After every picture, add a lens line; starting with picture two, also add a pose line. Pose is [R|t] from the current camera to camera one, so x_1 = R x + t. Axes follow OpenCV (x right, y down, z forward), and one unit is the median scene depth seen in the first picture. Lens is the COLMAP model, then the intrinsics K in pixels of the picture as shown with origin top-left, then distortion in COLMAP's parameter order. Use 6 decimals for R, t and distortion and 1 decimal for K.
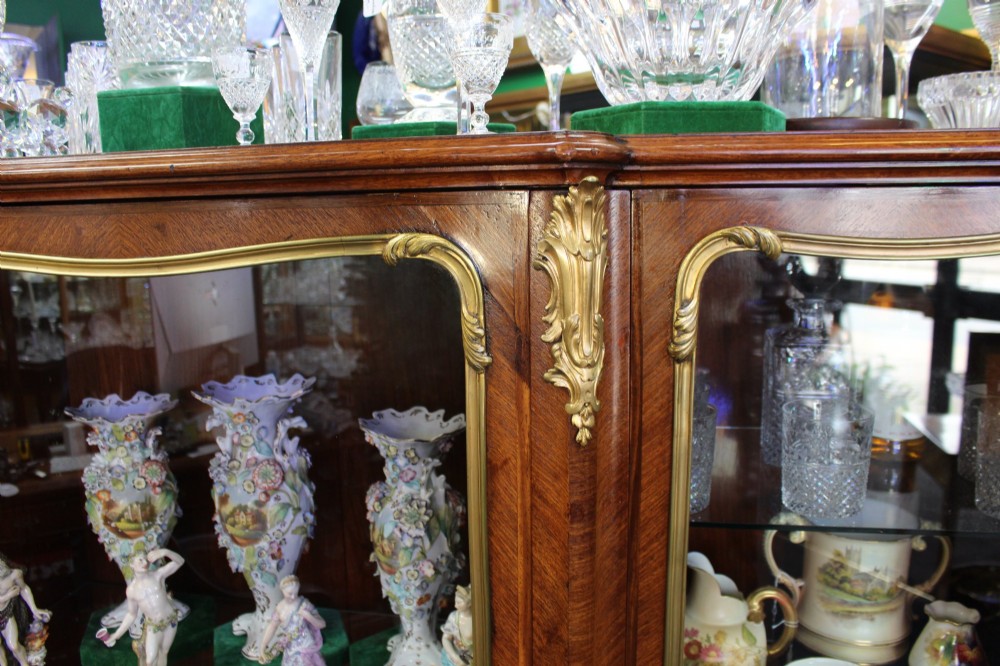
lens RADIAL K [[818.9, 0, 508.7], [0, 818.9, 332.9], [0, 0, 1]] dist [-0.138891, 0.069530]
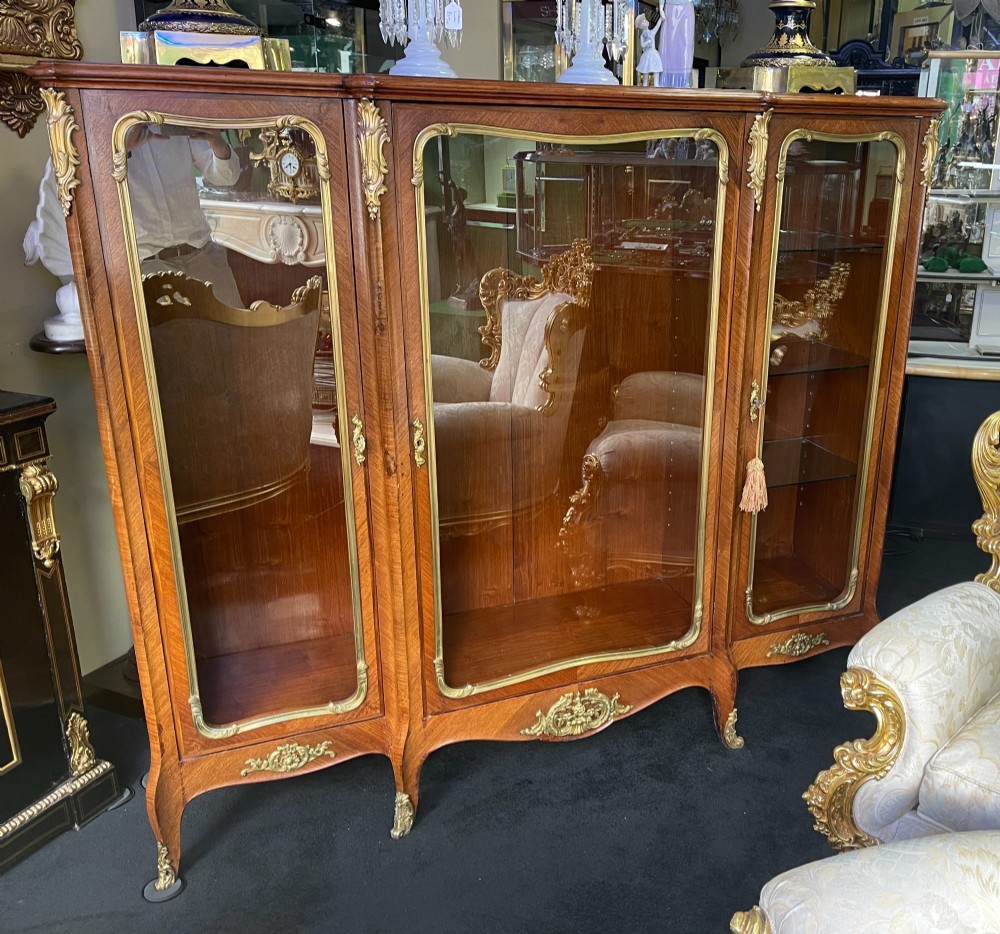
lens RADIAL K [[968.2, 0, 620.0], [0, 968.2, 460.0], [0, 0, 1]] dist [0.033697, 0.000000]
pose [[0.828450, -0.154091, 0.538448, -1.653866], [0.054466, 0.979016, 0.196370, 0.219650], [-0.557408, -0.133355, 0.819459, -1.155190]]
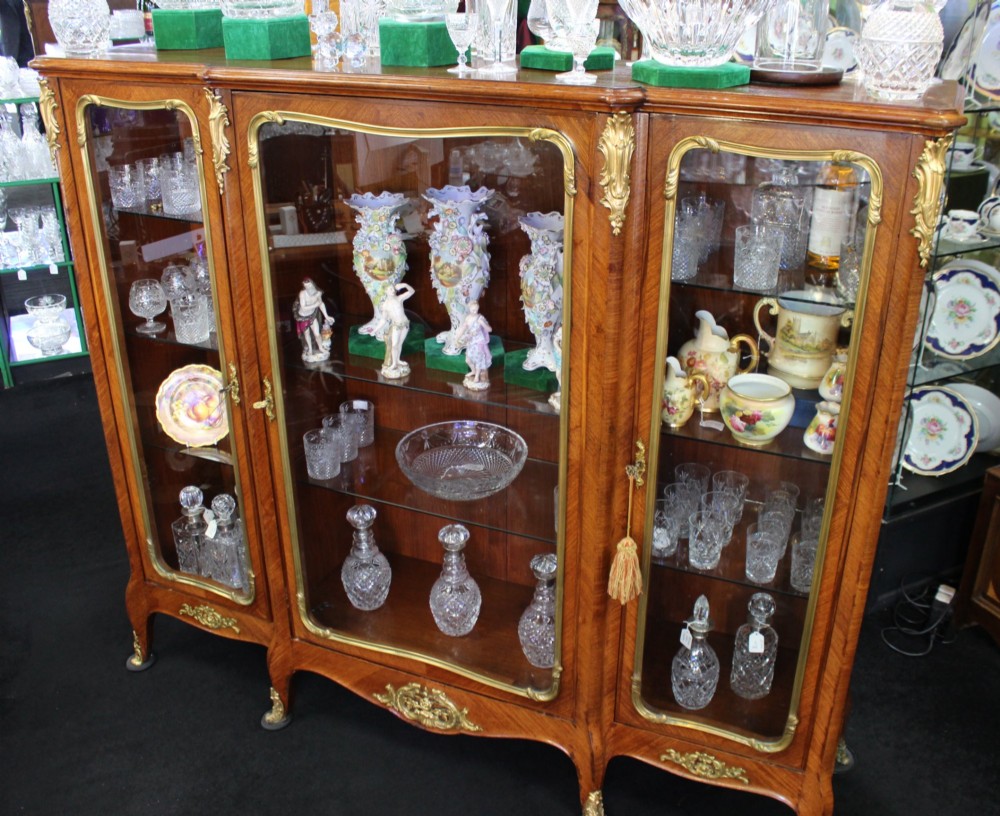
lens RADIAL K [[1004.3, 0, 527.5], [0, 1004.3, 416.6], [0, 0, 1]] dist [-0.119751, 0.000000]
pose [[0.977719, 0.109879, -0.178861, 0.289292], [-0.053707, 0.954640, 0.292878, -0.122629], [0.202929, -0.276747, 0.939271, -1.220920]]
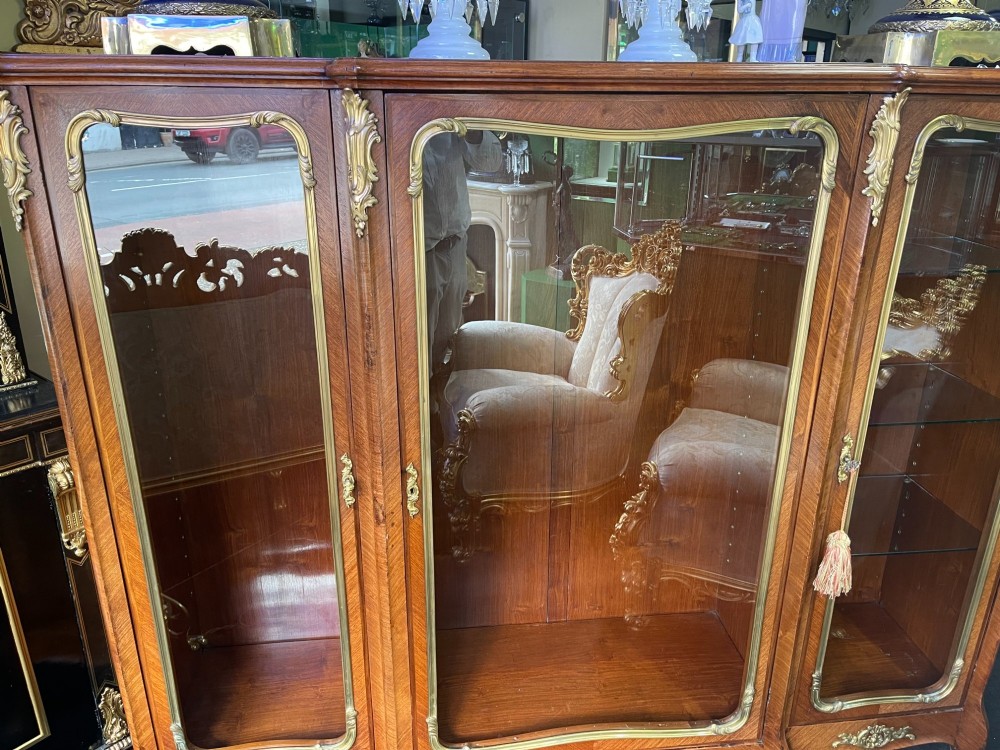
lens RADIAL K [[761.4, 0, 502.9], [0, 761.4, 381.3], [0, 0, 1]] dist [0.071317, -0.100185]
pose [[0.956106, -0.085694, 0.280210, -1.041032], [0.026441, 0.977611, 0.208754, 0.067798], [-0.291825, -0.192181, 0.936966, -0.459272]]
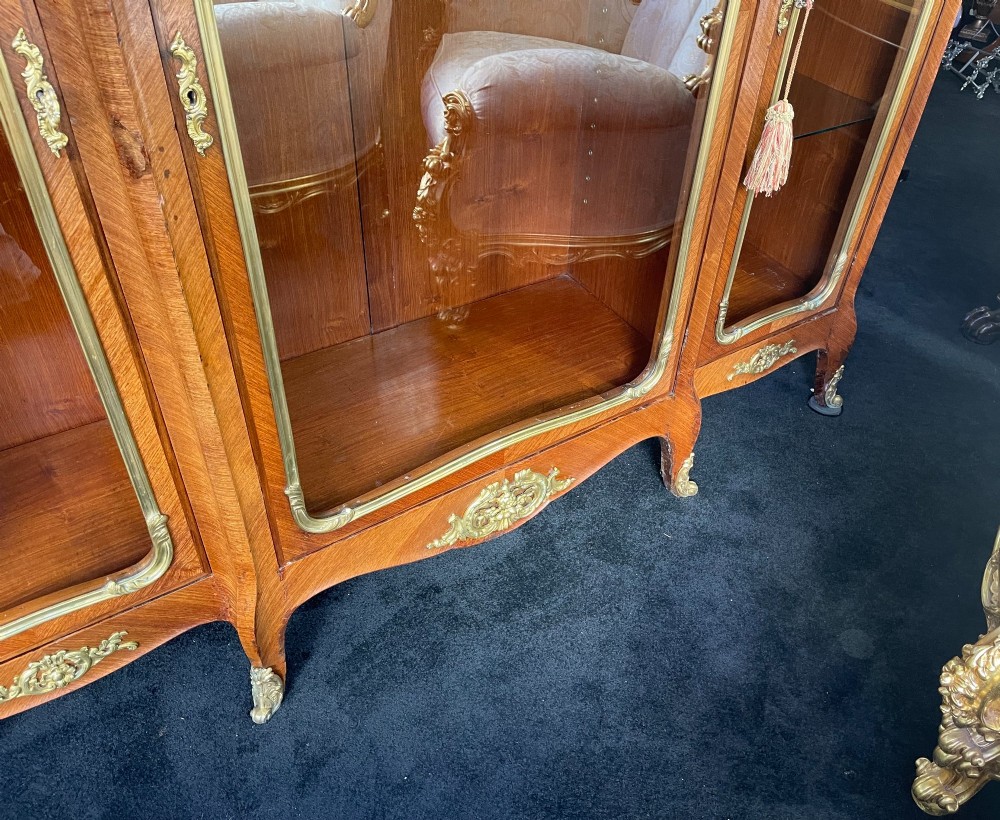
lens RADIAL K [[830.9, 0, 560.0], [0, 830.9, 415.5], [0, 0, 1]] dist [0.064134, -0.093211]
pose [[0.689819, -0.423123, 0.587466, -1.187799], [0.028395, 0.826625, 0.562036, 0.402534], [-0.723425, -0.371022, 0.582236, 0.110211]]
